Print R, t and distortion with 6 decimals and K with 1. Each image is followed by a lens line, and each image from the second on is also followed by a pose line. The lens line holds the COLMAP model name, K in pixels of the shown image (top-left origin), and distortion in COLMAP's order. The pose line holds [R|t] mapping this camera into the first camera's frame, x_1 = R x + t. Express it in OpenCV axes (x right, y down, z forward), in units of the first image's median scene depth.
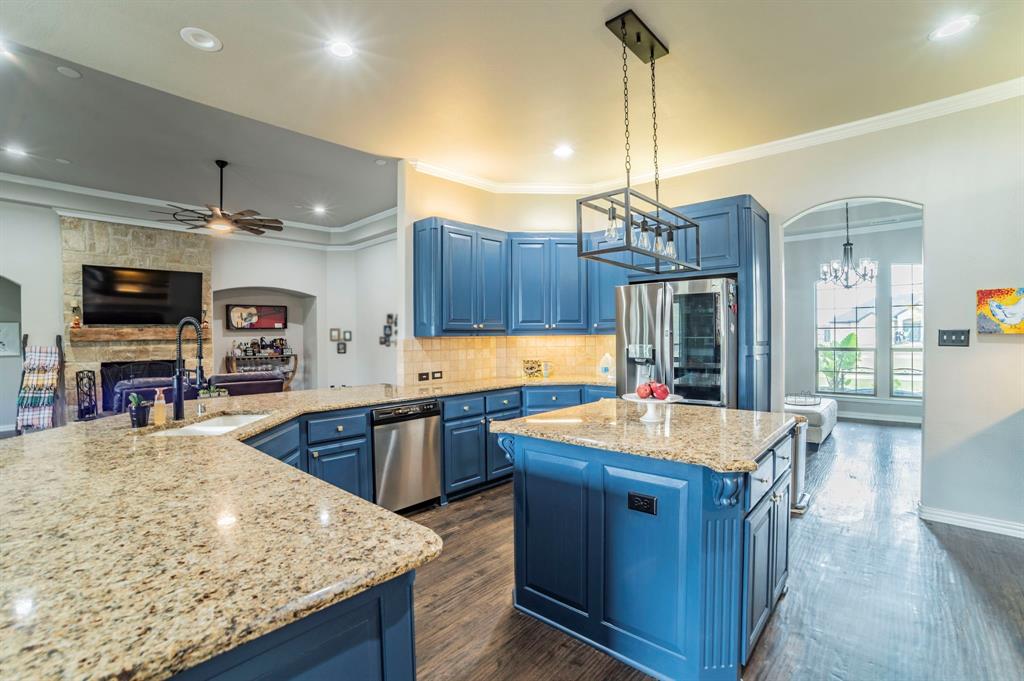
lens RADIAL K [[469.8, 0, 506.4], [0, 469.8, 339.9], [0, 0, 1]] dist [-0.022064, 0.005713]
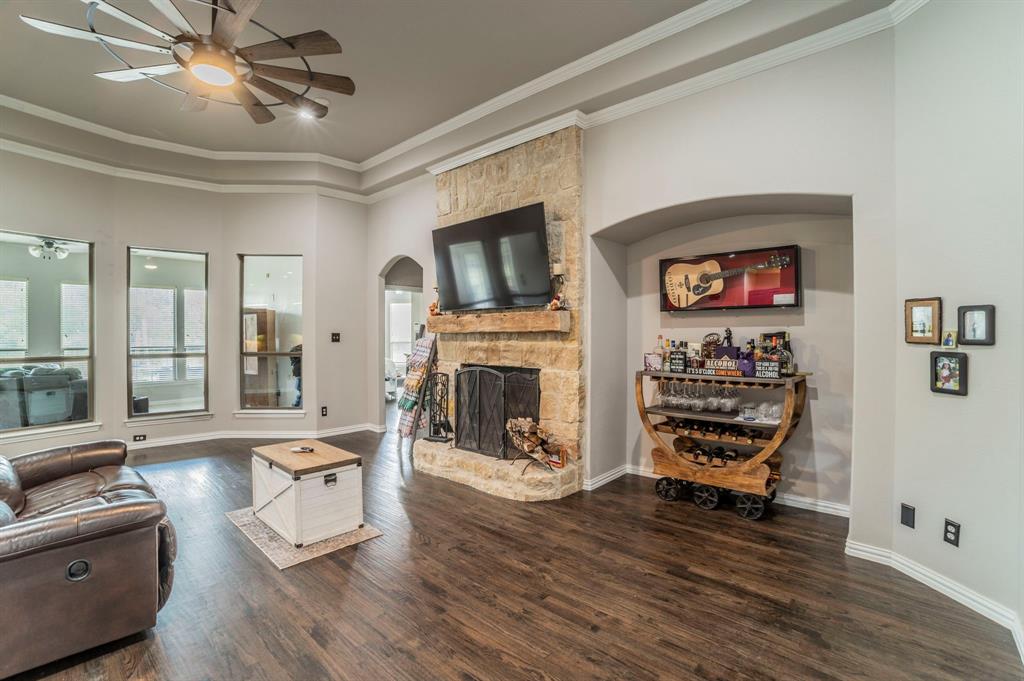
lens RADIAL K [[469.8, 0, 490.0], [0, 469.8, 343.2], [0, 0, 1]] dist [-0.022064, 0.005713]
pose [[-0.013240, 0.028604, -0.999503, -0.139896], [-0.012487, 0.999508, 0.028770, -0.003905], [0.999834, 0.012862, -0.012877, 1.019208]]
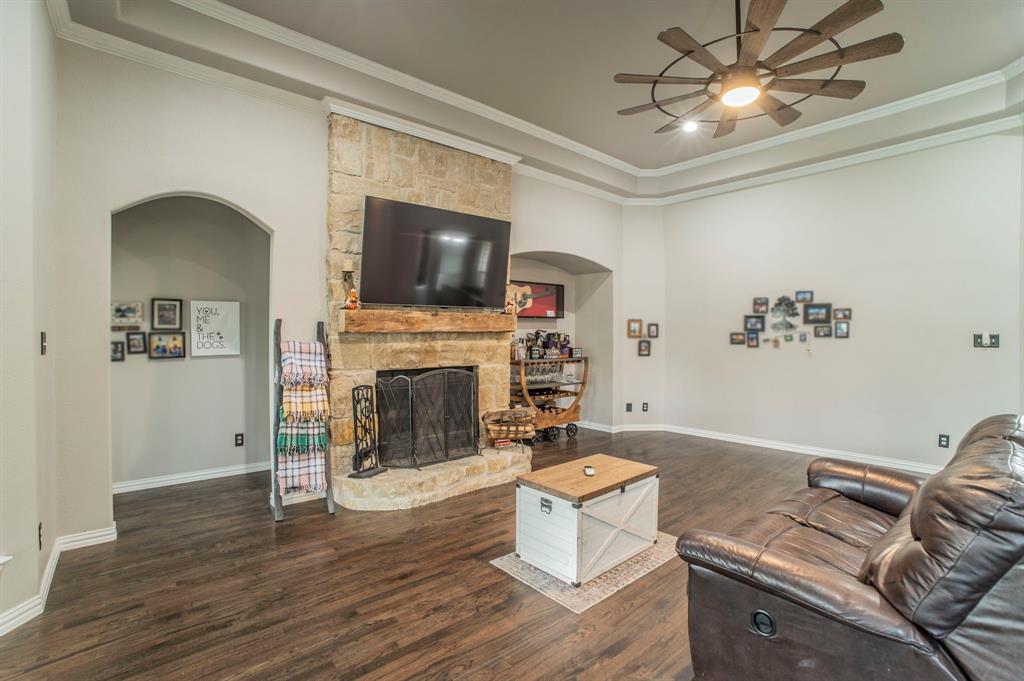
lens RADIAL K [[469.8, 0, 501.5], [0, 469.8, 339.8], [0, 0, 1]] dist [-0.022064, 0.005713]
pose [[0.990731, 0.015922, -0.134905, -0.619577], [-0.014947, 0.999854, 0.008232, 0.003328], [0.135017, -0.006139, 0.990824, 0.422808]]
